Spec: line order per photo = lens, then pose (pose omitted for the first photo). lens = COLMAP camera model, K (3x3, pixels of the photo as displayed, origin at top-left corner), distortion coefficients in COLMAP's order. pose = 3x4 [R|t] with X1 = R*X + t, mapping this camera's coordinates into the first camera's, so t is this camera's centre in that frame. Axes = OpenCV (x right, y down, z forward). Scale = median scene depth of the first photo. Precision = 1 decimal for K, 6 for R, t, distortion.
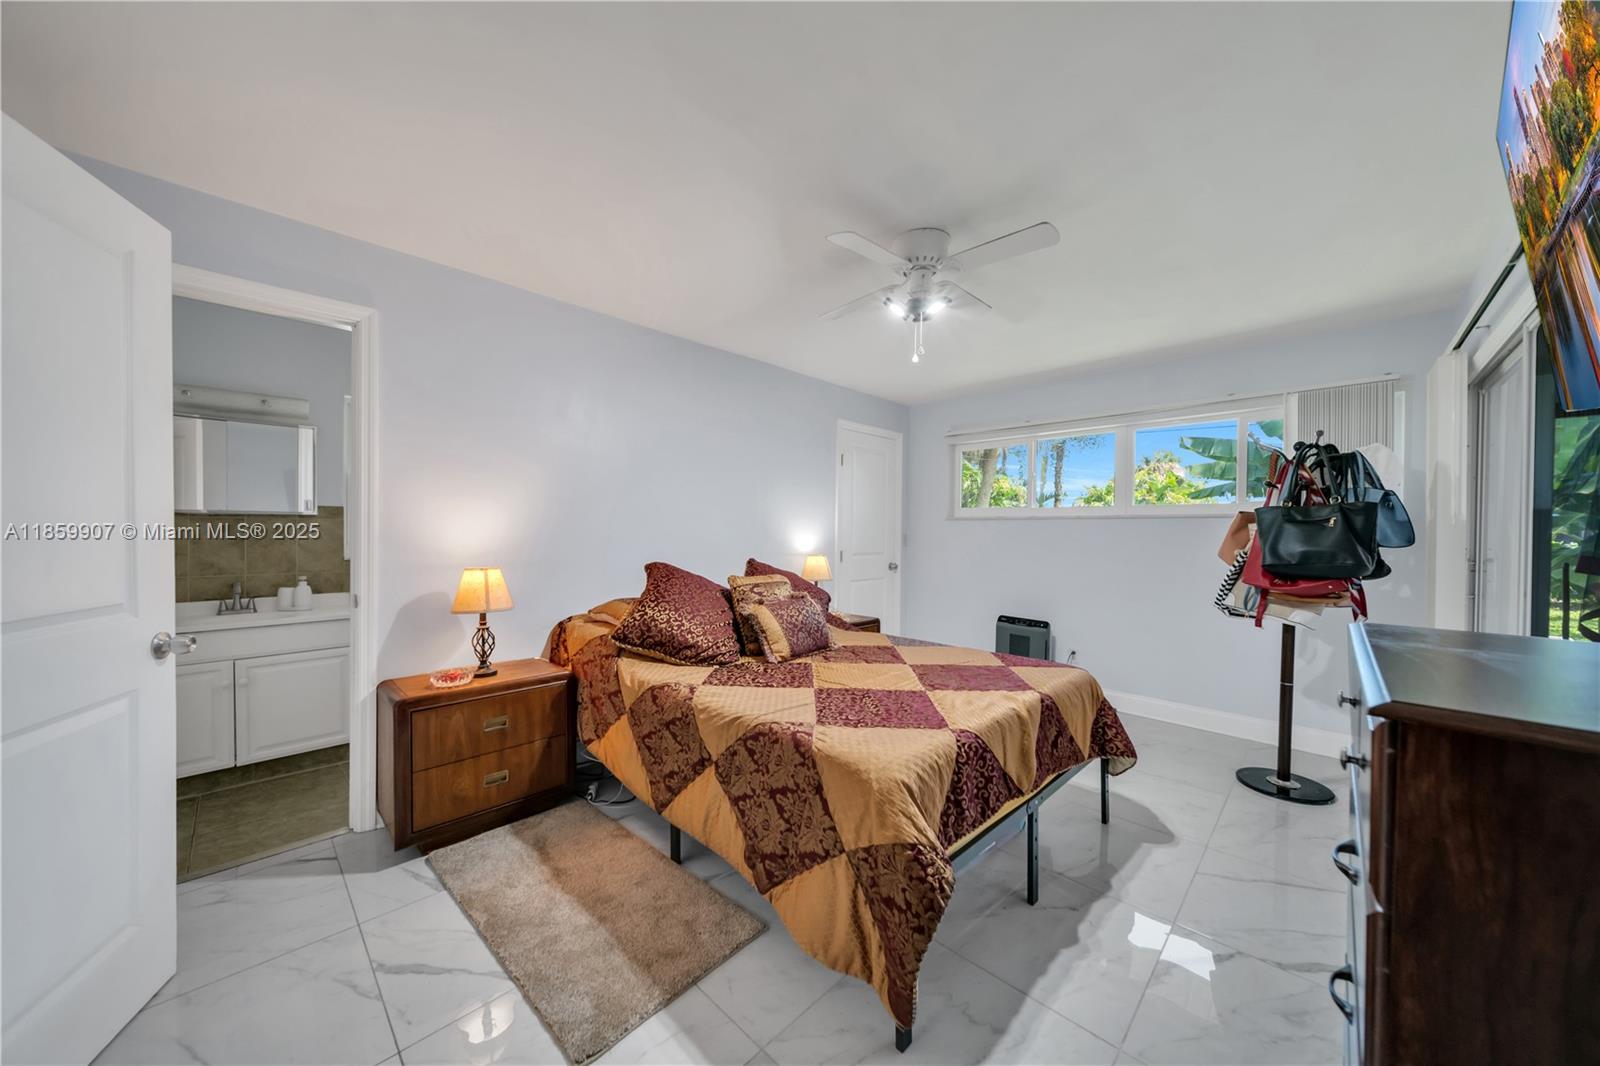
lens RADIAL K [[554.7, 0, 791.3], [0, 554.7, 533.3], [0, 0, 1]] dist [0.001968, -0.001015]
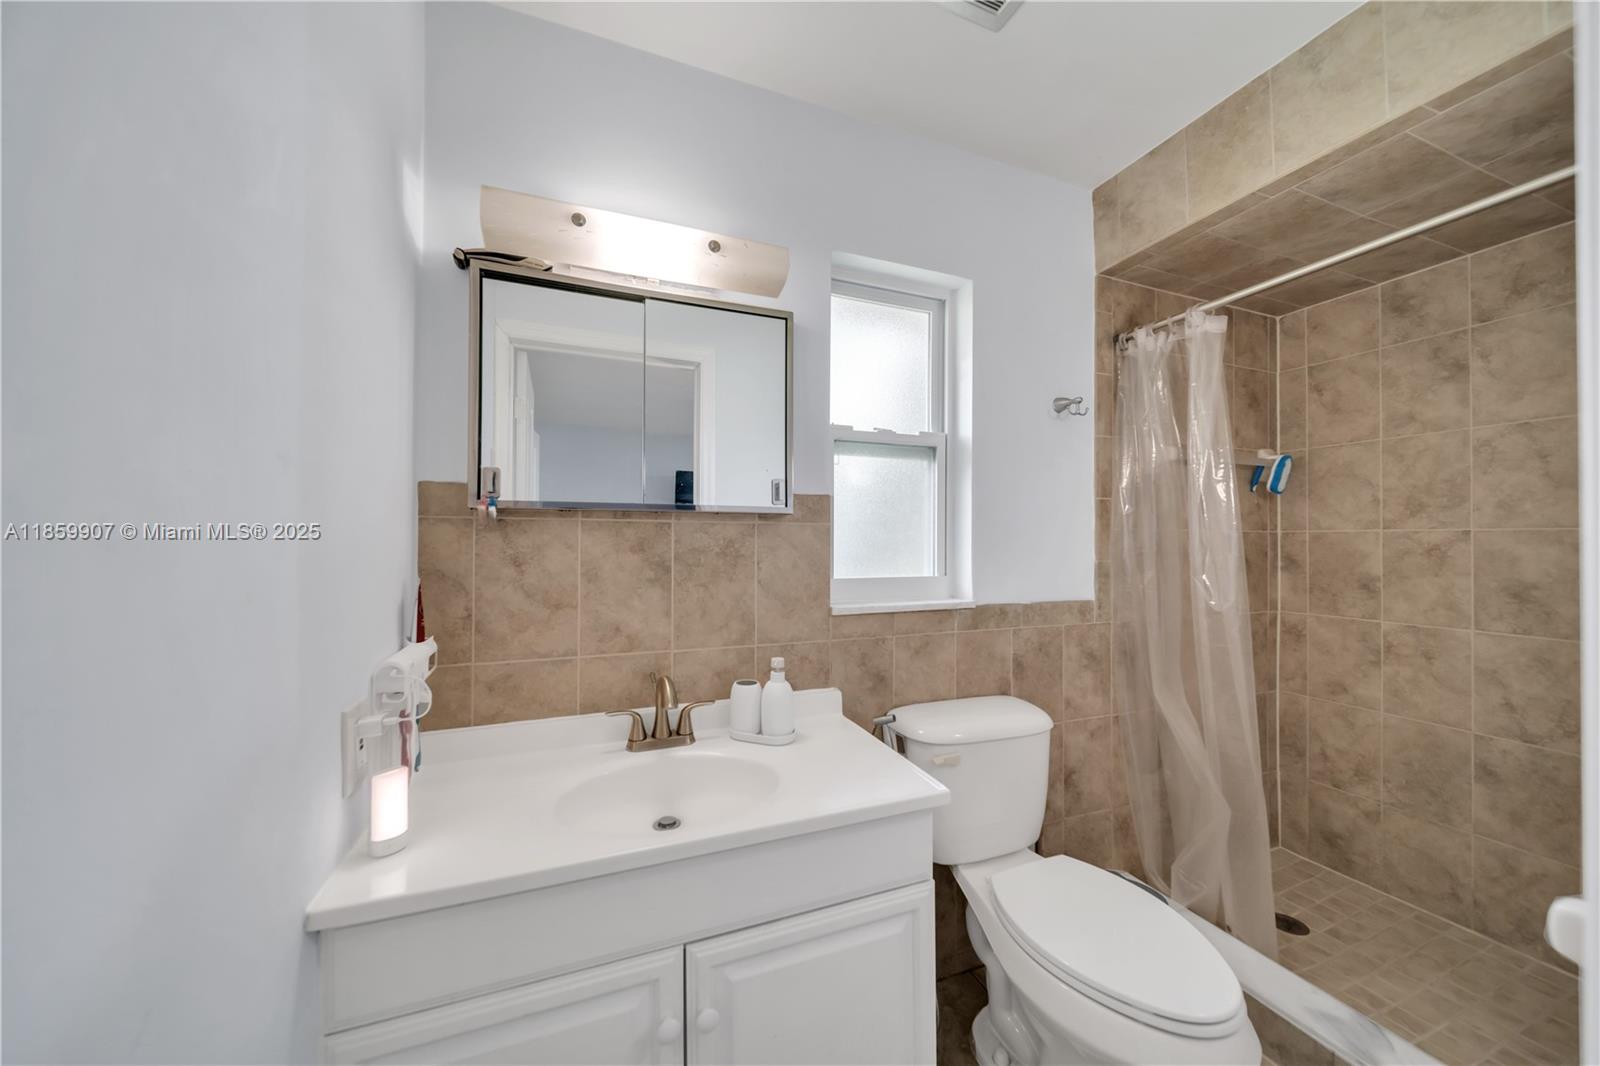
lens RADIAL K [[554.7, 0, 804.3], [0, 554.7, 534.3], [0, 0, 1]] dist [0.001968, -0.001015]
pose [[0.917353, -0.005675, -0.398034, -0.697542], [-0.001131, 0.999857, -0.016862, -0.010353], [0.398073, 0.015919, 0.917216, 0.623408]]
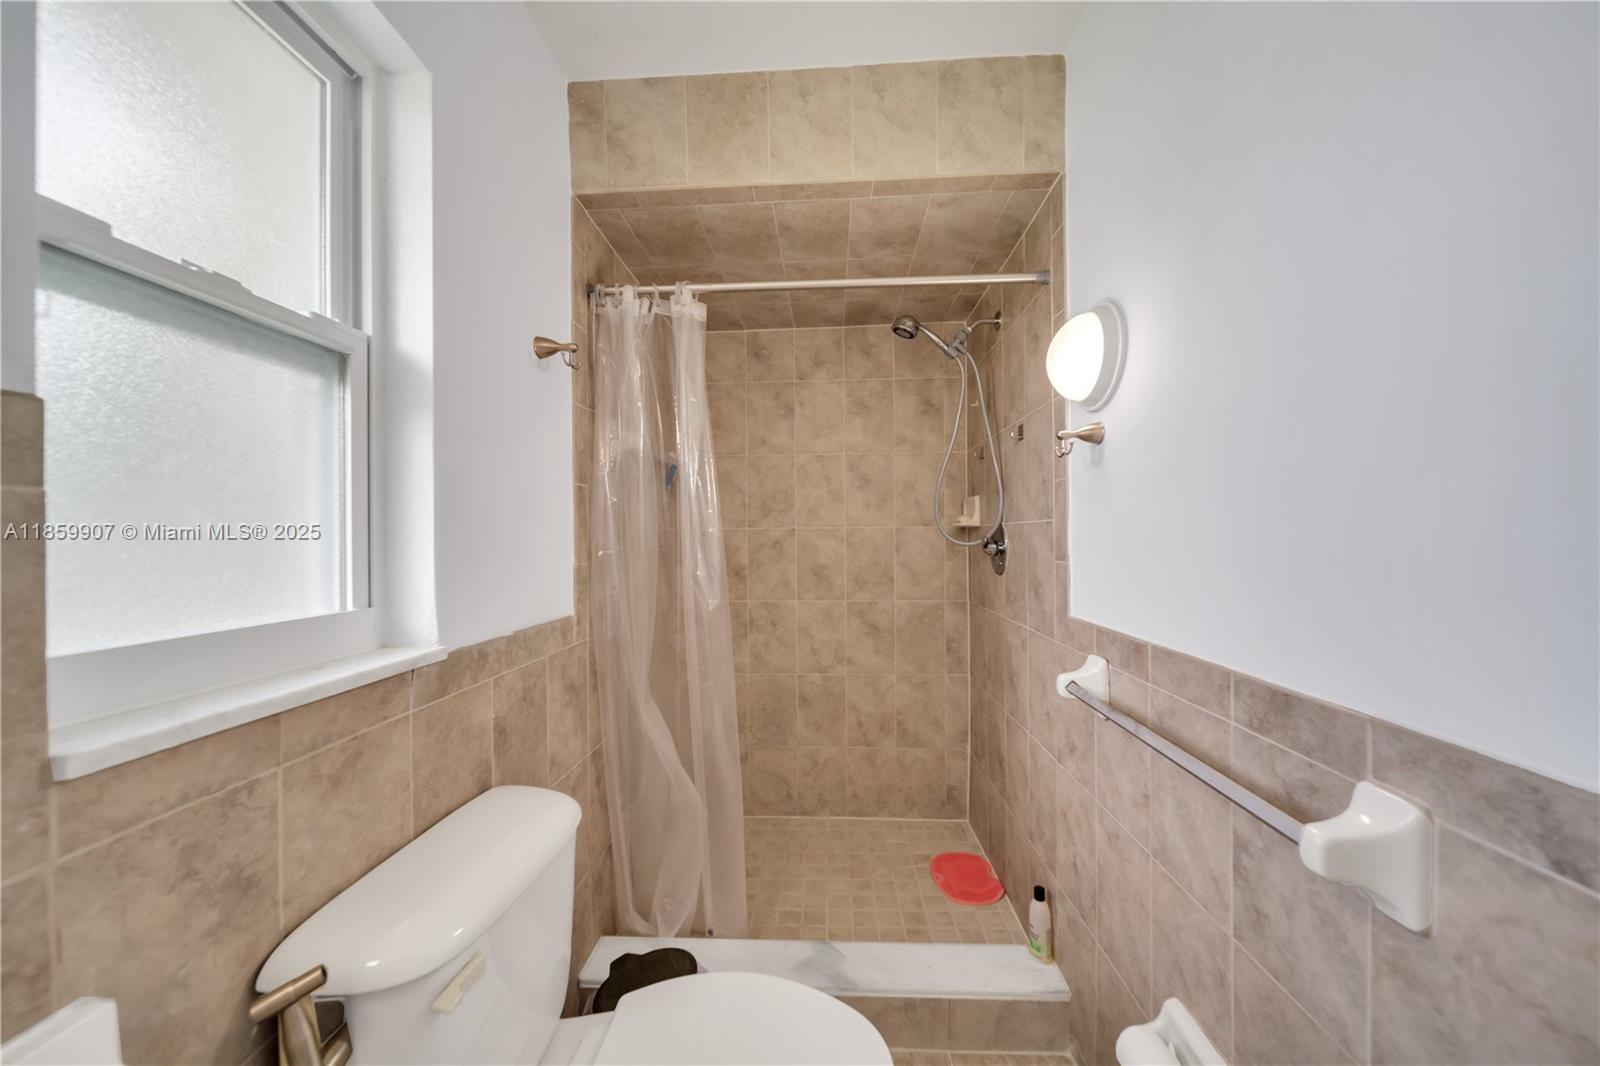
lens RADIAL K [[554.7, 0, 803.5], [0, 554.7, 537.8], [0, 0, 1]] dist [0.001968, -0.001015]
pose [[0.743663, -0.011808, 0.668450, -0.816656], [0.016219, 0.999868, -0.000381, -0.011211], [-0.668358, 0.011125, 0.743757, 0.826547]]
